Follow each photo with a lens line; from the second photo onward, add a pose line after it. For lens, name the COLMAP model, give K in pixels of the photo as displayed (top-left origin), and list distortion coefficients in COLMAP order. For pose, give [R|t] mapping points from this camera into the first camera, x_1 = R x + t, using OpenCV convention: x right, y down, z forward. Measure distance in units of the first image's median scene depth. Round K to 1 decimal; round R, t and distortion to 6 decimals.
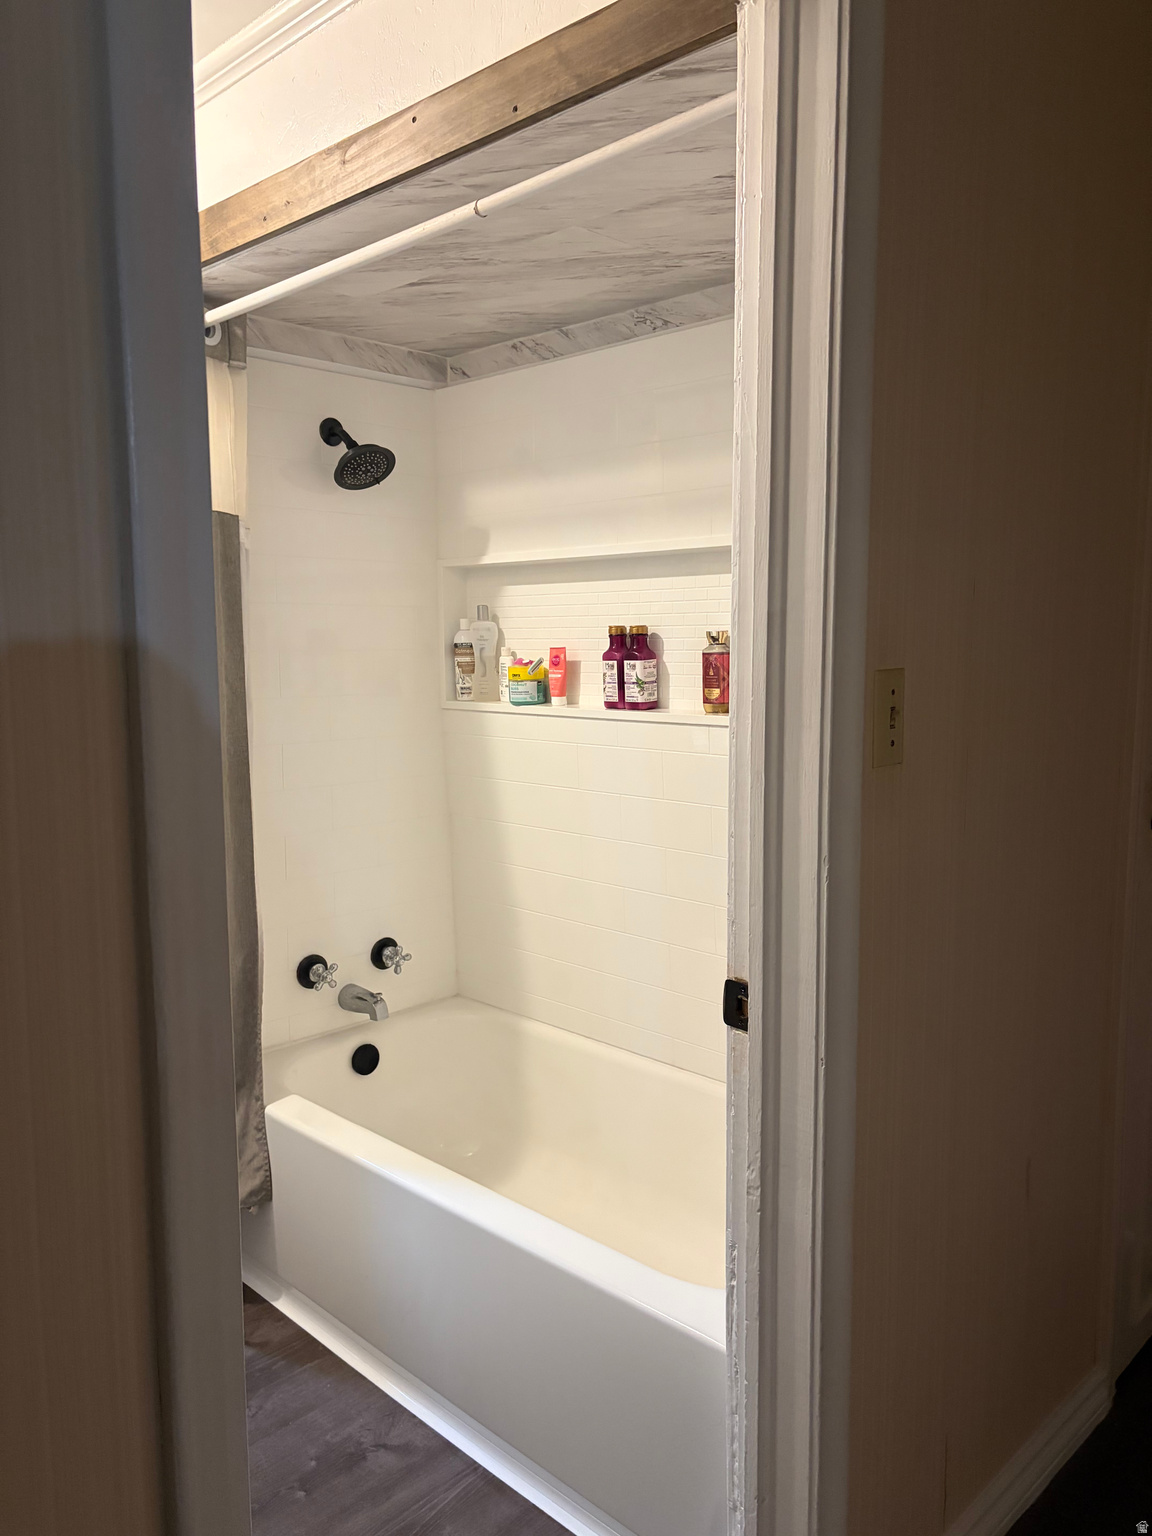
lens RADIAL K [[1170.8, 0, 570.8], [0, 1170.8, 777.0], [0, 0, 1]] dist [0.060512, -0.007947]
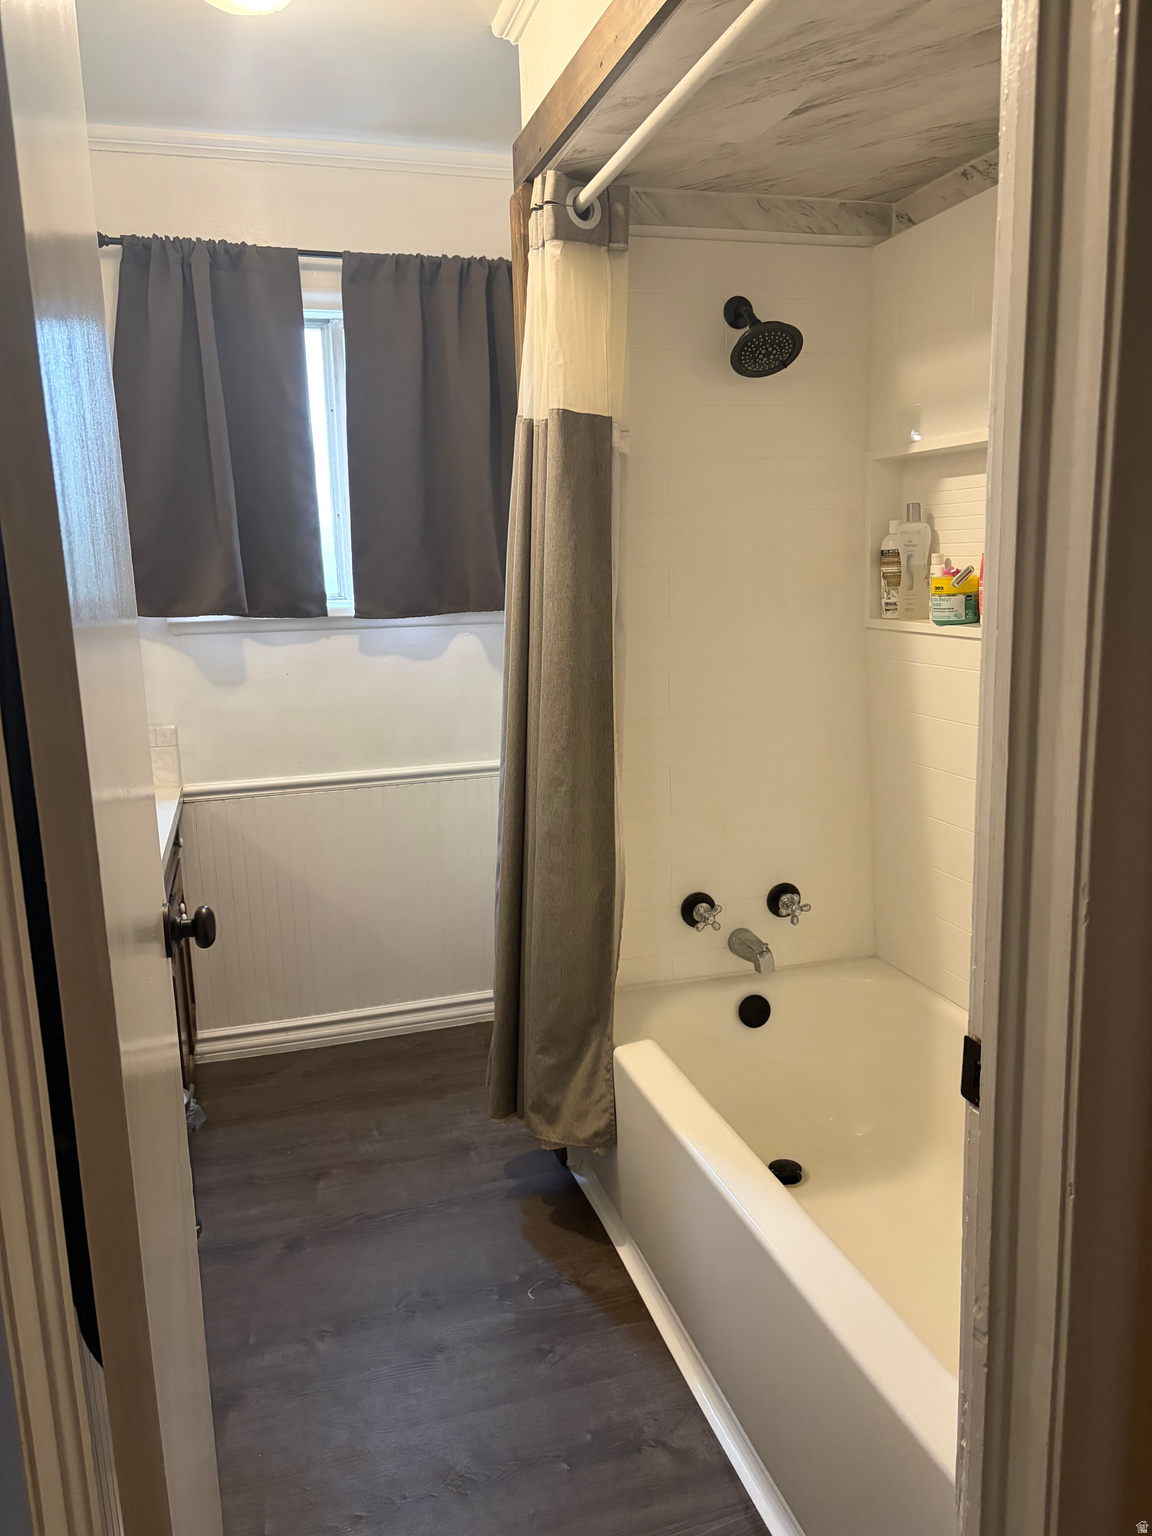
lens RADIAL K [[1168.0, 0, 594.4], [0, 1168.0, 774.8], [0, 0, 1]] dist [0.040572, -0.001065]
pose [[0.883787, 0.068443, -0.462857, 0.140255], [-0.033041, 0.995903, 0.084176, -0.018791], [0.466722, -0.059101, 0.882427, 0.159898]]
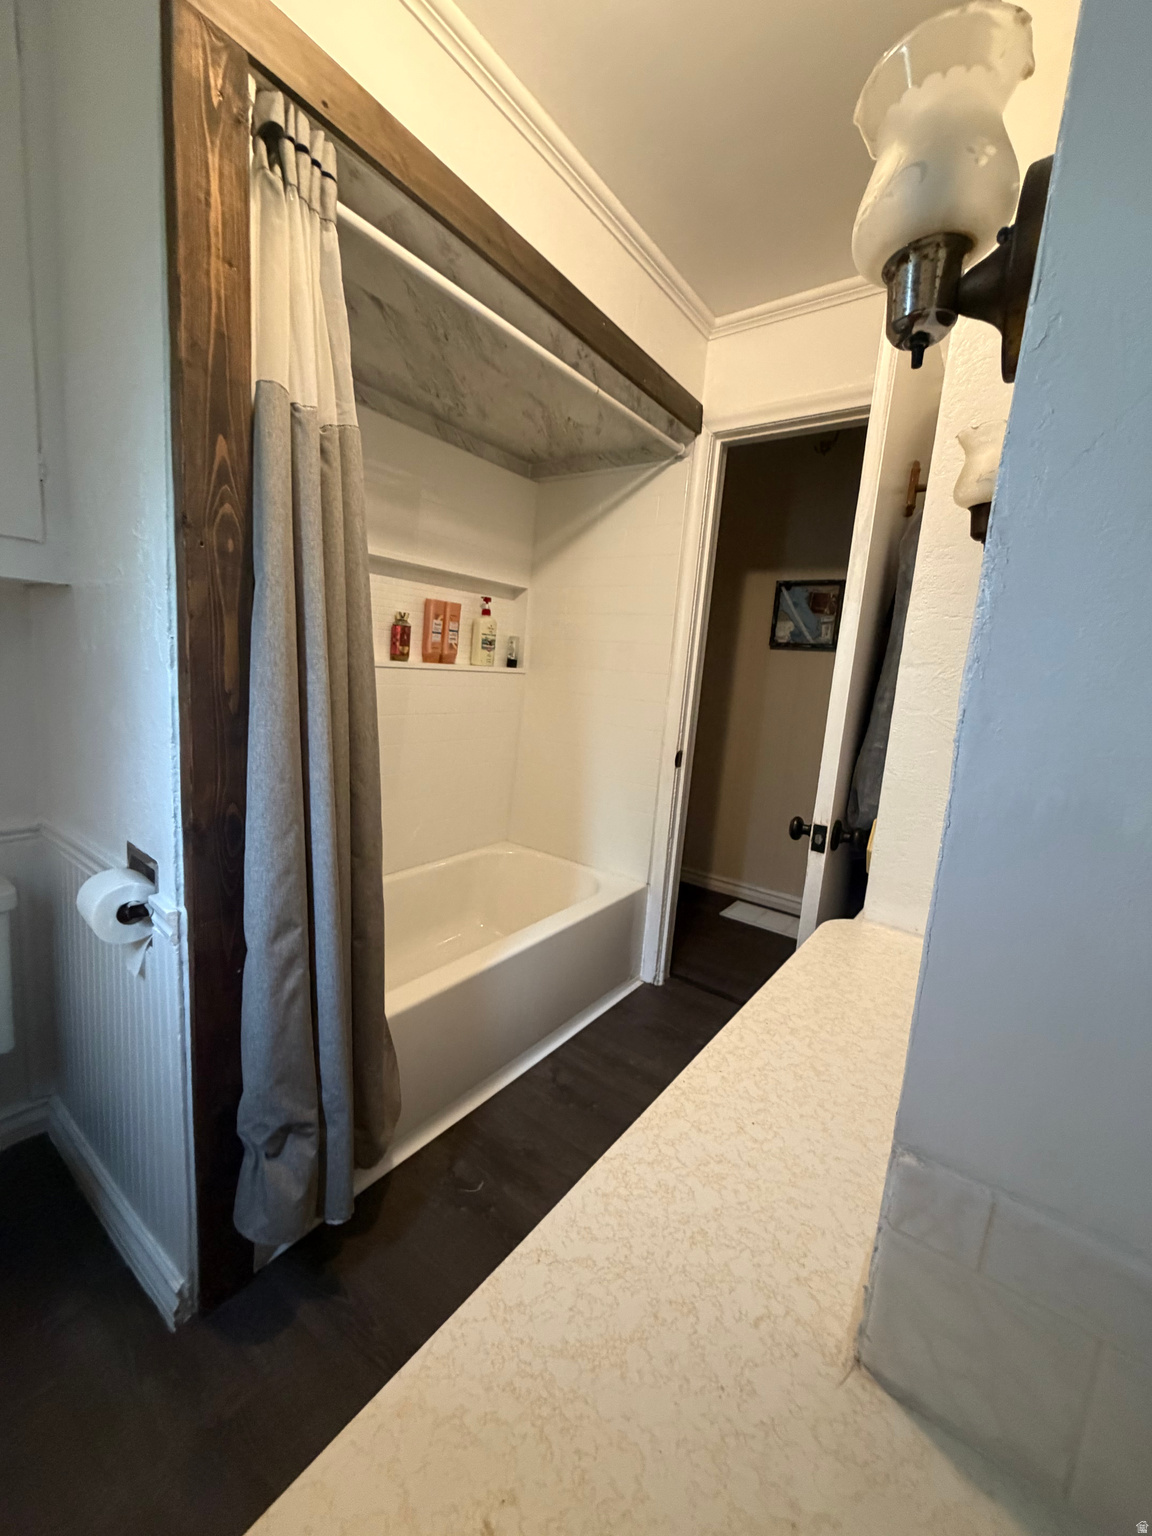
lens RADIAL K [[613.2, 0, 580.1], [0, 613.2, 761.6], [0, 0, 1]] dist [-0.001951, -0.000382]
pose [[-0.155685, -0.157556, 0.975161, -0.759775], [0.043973, 0.985114, 0.166184, -0.042815], [-0.986828, 0.068753, -0.146439, 0.824778]]
